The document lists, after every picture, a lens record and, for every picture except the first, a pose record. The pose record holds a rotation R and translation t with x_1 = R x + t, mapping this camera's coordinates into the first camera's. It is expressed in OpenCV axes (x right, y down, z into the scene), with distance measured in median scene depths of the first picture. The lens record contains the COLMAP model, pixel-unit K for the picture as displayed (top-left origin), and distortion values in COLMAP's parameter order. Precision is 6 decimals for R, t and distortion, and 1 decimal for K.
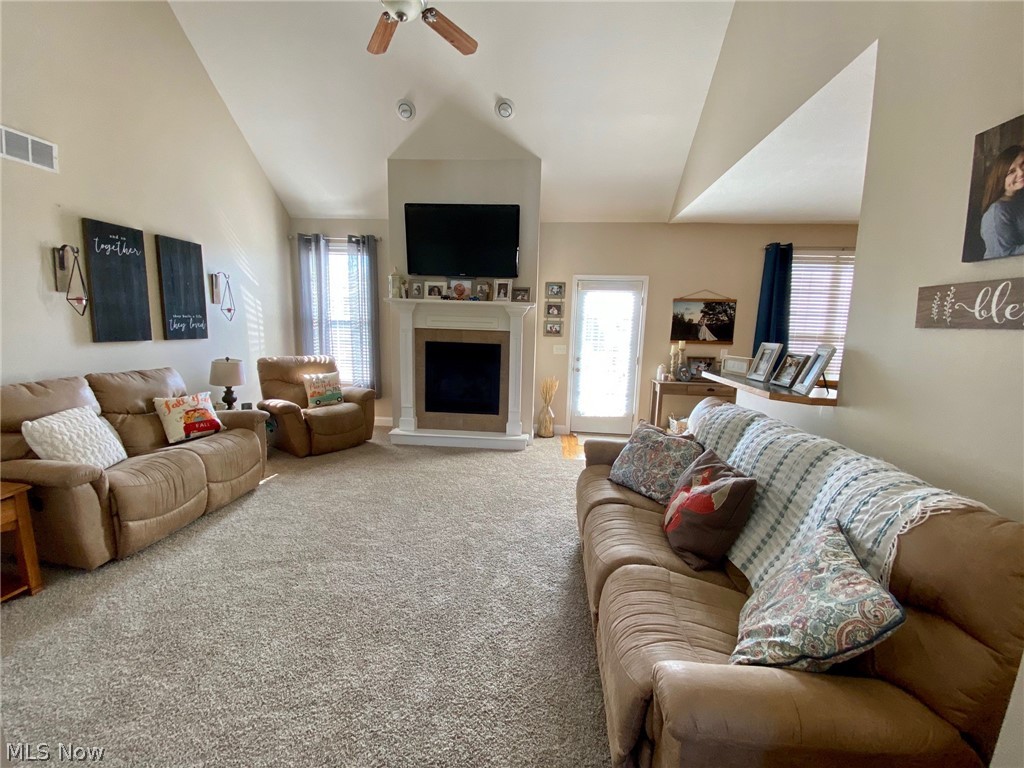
lens RADIAL K [[416.1, 0, 513.9], [0, 416.1, 382.9], [0, 0, 1]] dist [-0.000200, -0.000191]
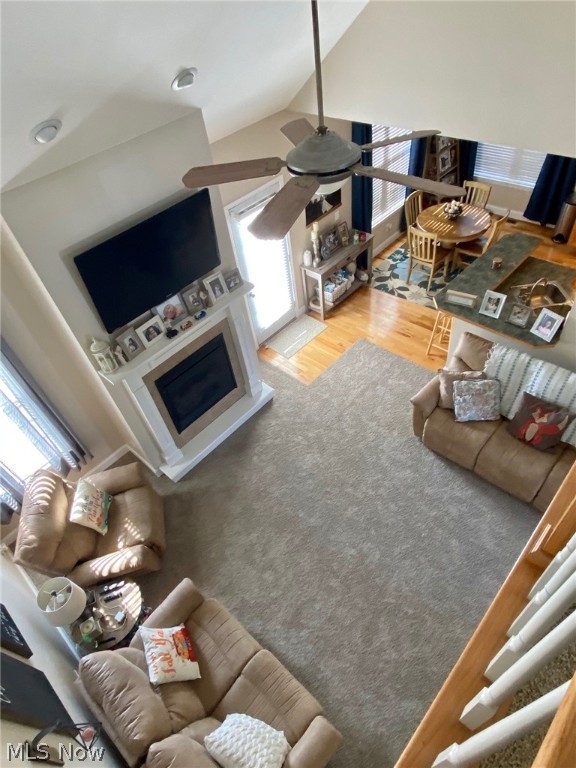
lens RADIAL K [[456.2, 0, 288.7], [0, 456.2, 384.3], [0, 0, 1]] dist [0.000169, 0.000784]
pose [[0.602765, -0.642667, 0.472920, -0.509267], [0.231470, 0.708041, 0.667158, -0.672947], [-0.763607, -0.292673, 0.575541, 0.283248]]
